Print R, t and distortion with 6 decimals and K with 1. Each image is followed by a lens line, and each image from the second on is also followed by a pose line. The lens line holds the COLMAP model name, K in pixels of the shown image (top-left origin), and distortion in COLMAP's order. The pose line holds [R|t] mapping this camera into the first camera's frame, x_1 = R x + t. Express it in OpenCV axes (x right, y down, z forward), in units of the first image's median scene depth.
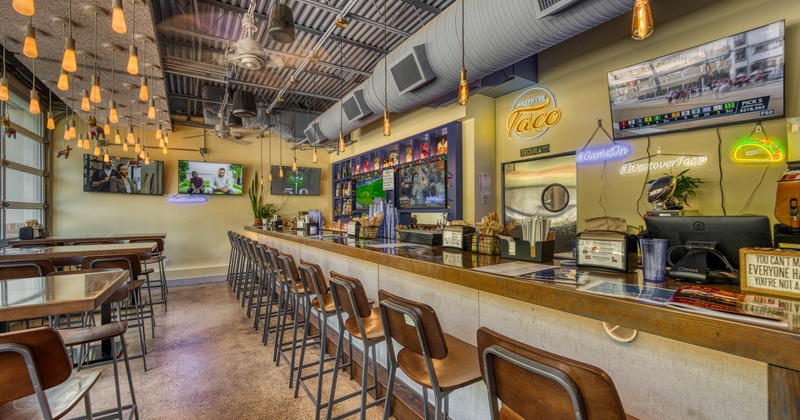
lens RADIAL K [[322.7, 0, 400.2], [0, 322.7, 211.5], [0, 0, 1]] dist [-0.010253, -0.000486]
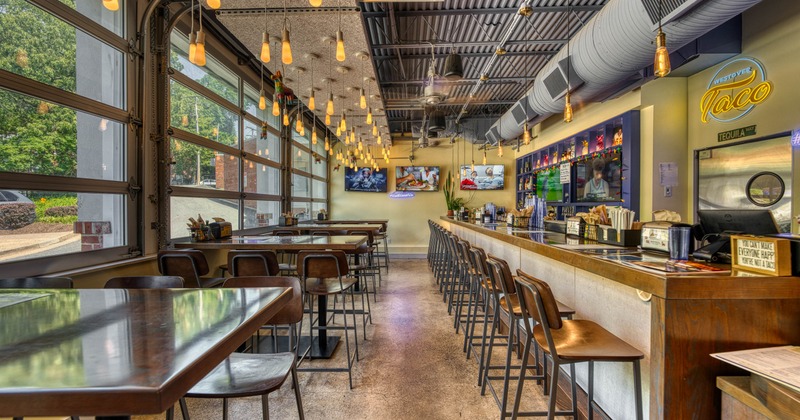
lens RADIAL K [[322.7, 0, 400.2], [0, 322.7, 211.5], [0, 0, 1]] dist [-0.010253, -0.000486]
pose [[0.824172, 0.015198, -0.566136, 0.145124], [-0.002439, 0.999726, 0.023287, -0.001062], [0.566335, -0.017812, 0.823983, -0.171800]]
